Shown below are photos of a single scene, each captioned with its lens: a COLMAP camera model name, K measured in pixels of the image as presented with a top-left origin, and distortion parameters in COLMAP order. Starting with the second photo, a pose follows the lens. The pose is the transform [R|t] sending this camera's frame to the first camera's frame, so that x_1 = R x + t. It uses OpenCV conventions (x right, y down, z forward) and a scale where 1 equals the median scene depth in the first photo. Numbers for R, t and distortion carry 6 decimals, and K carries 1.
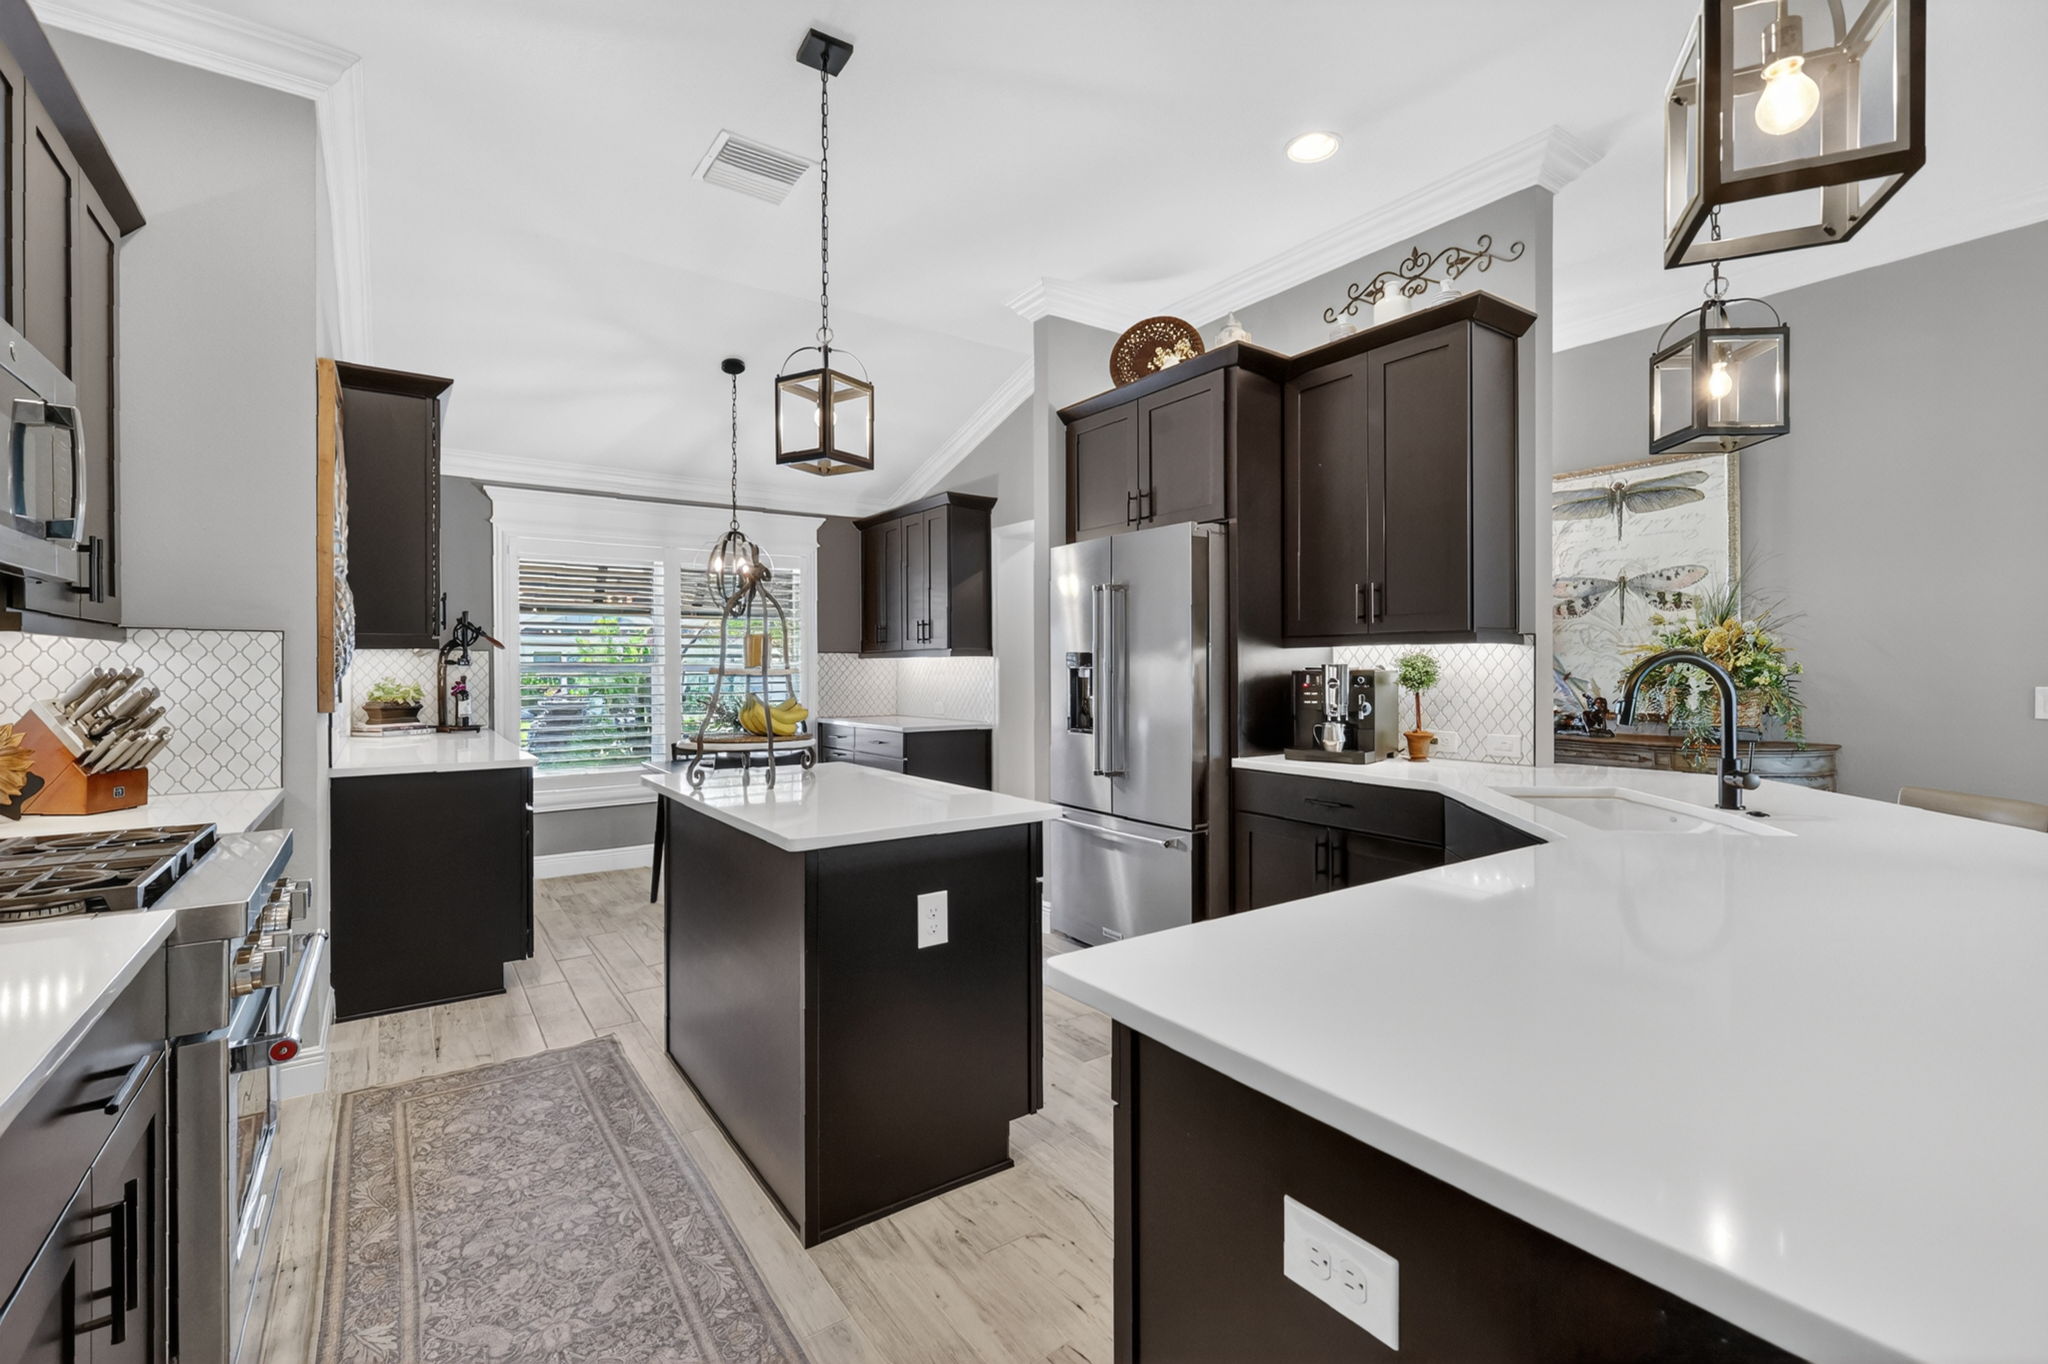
lens RADIAL K [[894.8, 0, 1026.4], [0, 894.8, 671.7], [0, 0, 1]] dist [0.007991, 0.000366]
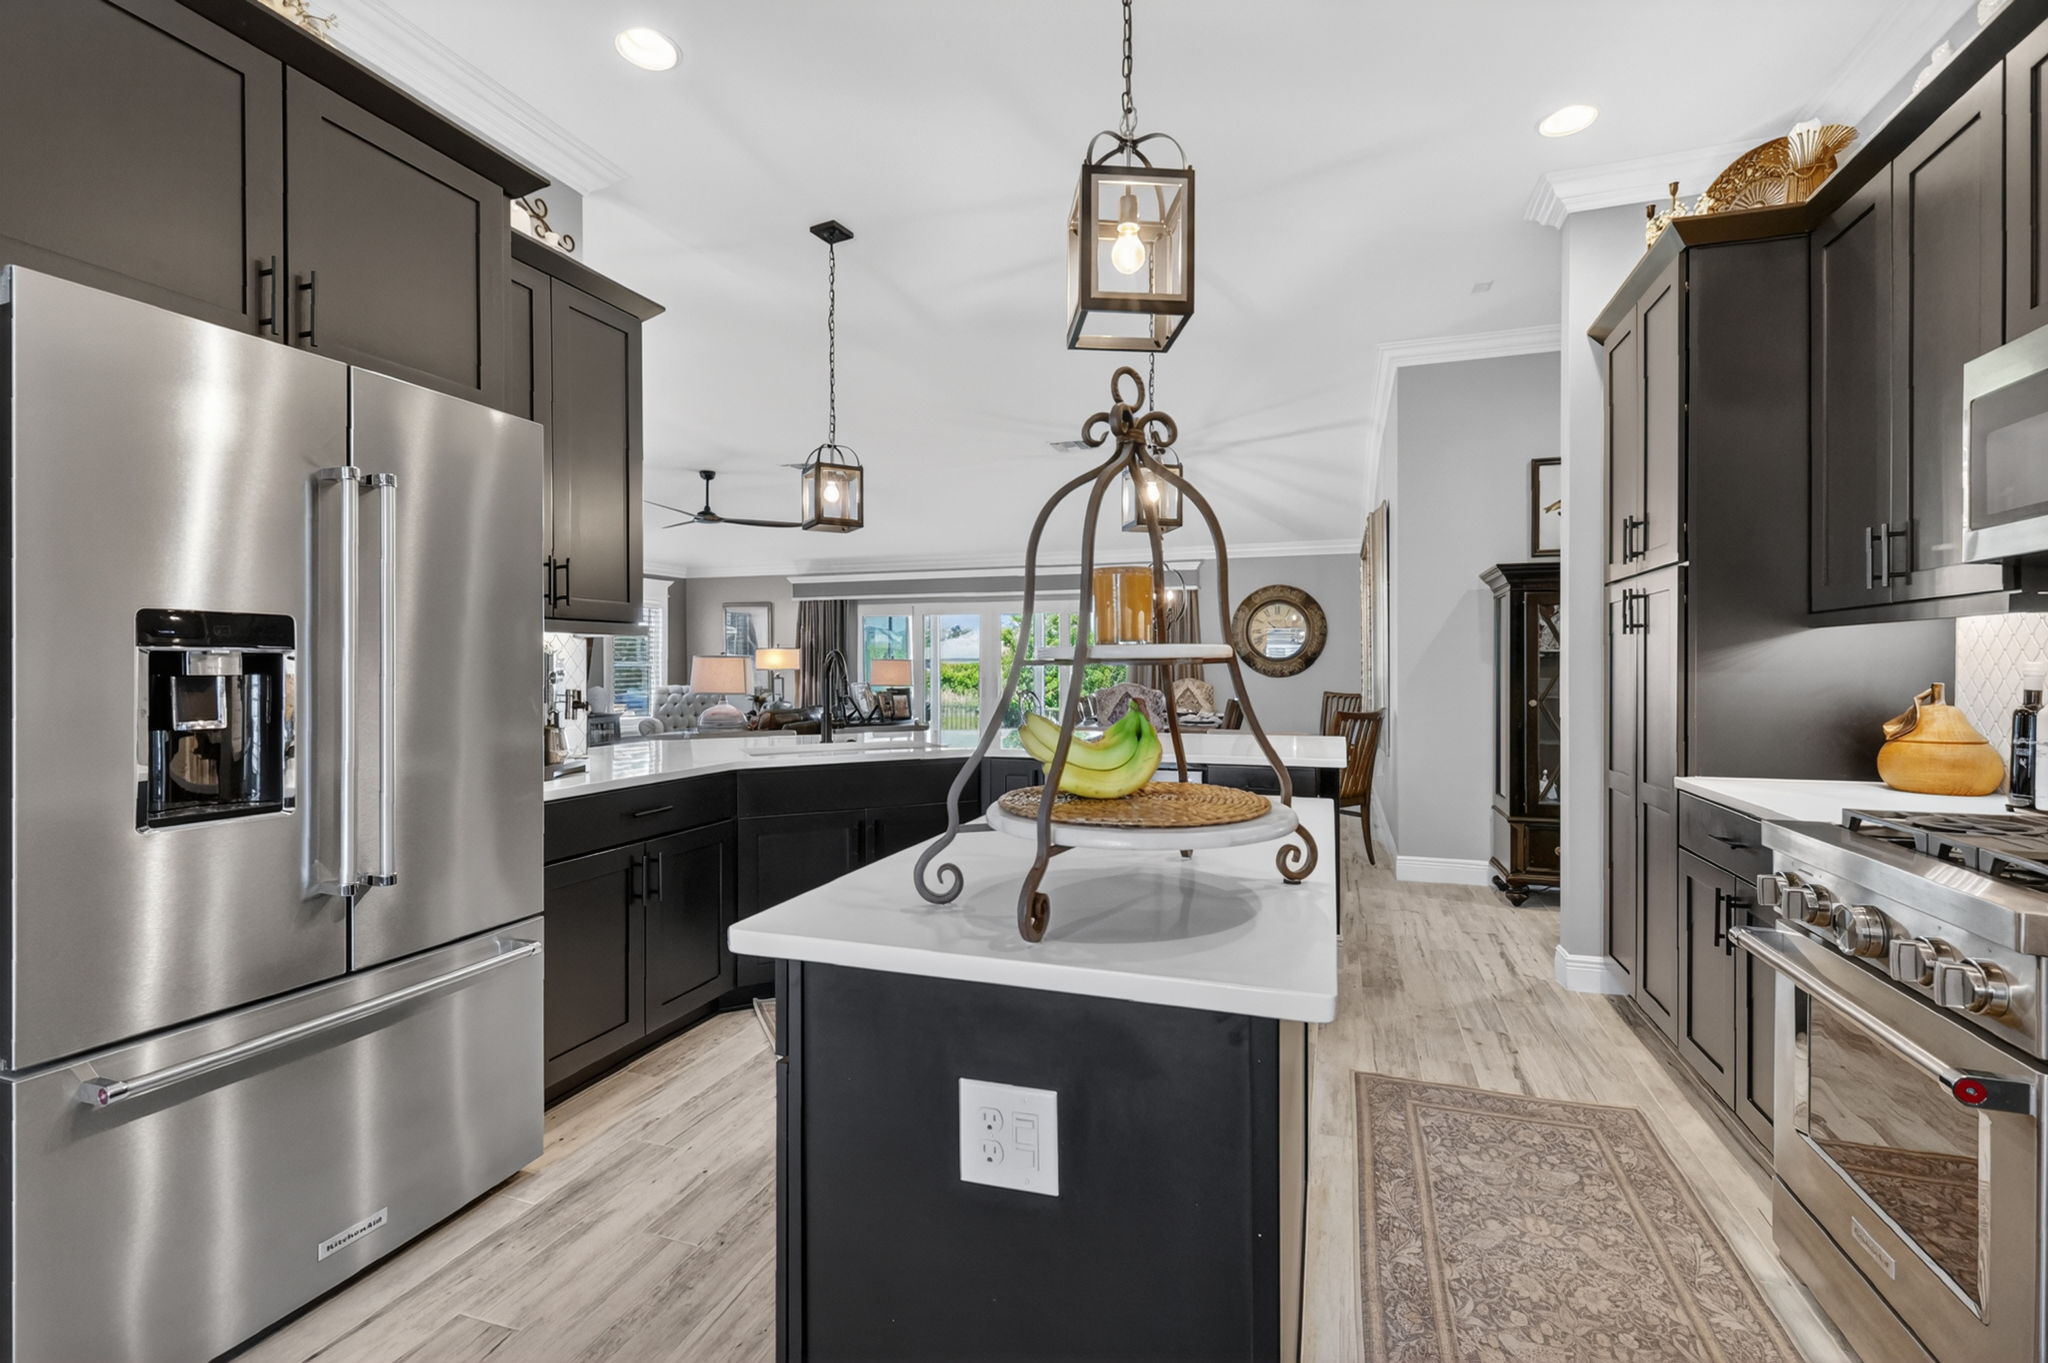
lens RADIAL K [[894.8, 0, 1026.4], [0, 894.8, 671.2], [0, 0, 1]] dist [0.007991, 0.000366]
pose [[-0.583572, -0.002719, 0.812057, -0.941390], [0.003241, 0.999979, 0.005678, 0.007945], [-0.812055, 0.005945, -0.583551, 1.929982]]
